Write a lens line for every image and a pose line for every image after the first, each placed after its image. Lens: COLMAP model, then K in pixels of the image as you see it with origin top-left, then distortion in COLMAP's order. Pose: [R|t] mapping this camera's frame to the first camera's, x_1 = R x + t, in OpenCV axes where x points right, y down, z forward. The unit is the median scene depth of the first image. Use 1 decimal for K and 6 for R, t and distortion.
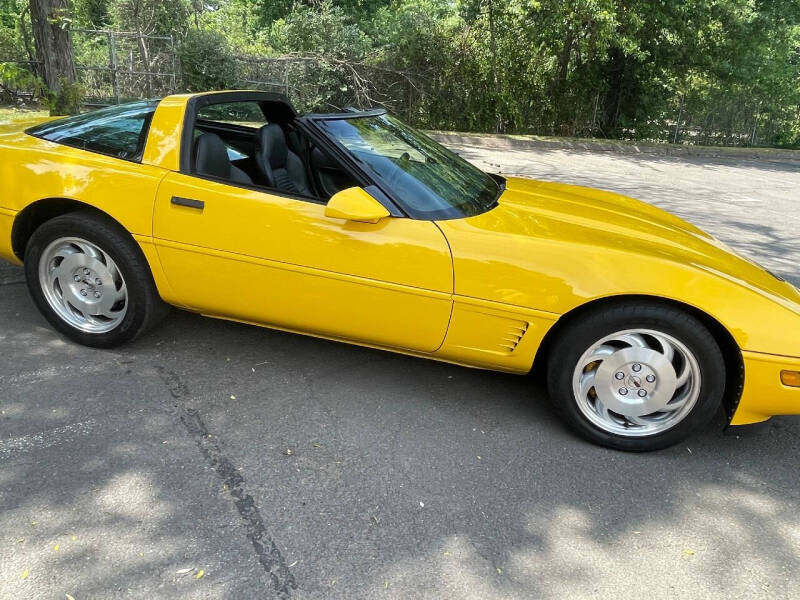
lens RADIAL K [[572.9, 0, 400.0], [0, 572.9, 300.0], [0, 0, 1]] dist [-0.004408, -0.005043]
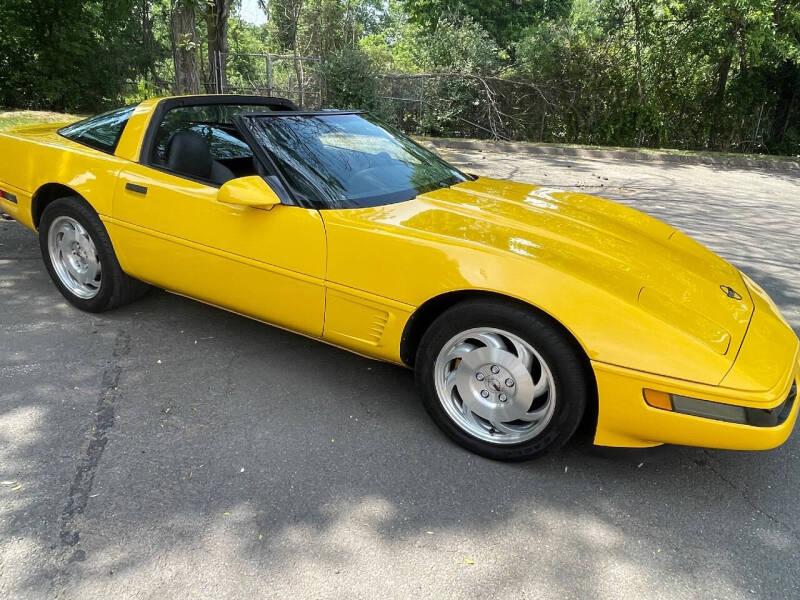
lens RADIAL K [[572.9, 0, 400.0], [0, 572.9, 300.0], [0, 0, 1]] dist [-0.004408, -0.005043]
pose [[0.960299, 0.075452, -0.268574, 0.467814], [-0.082770, 0.996440, -0.016014, 0.029001], [0.266410, 0.037608, 0.963126, 0.038164]]
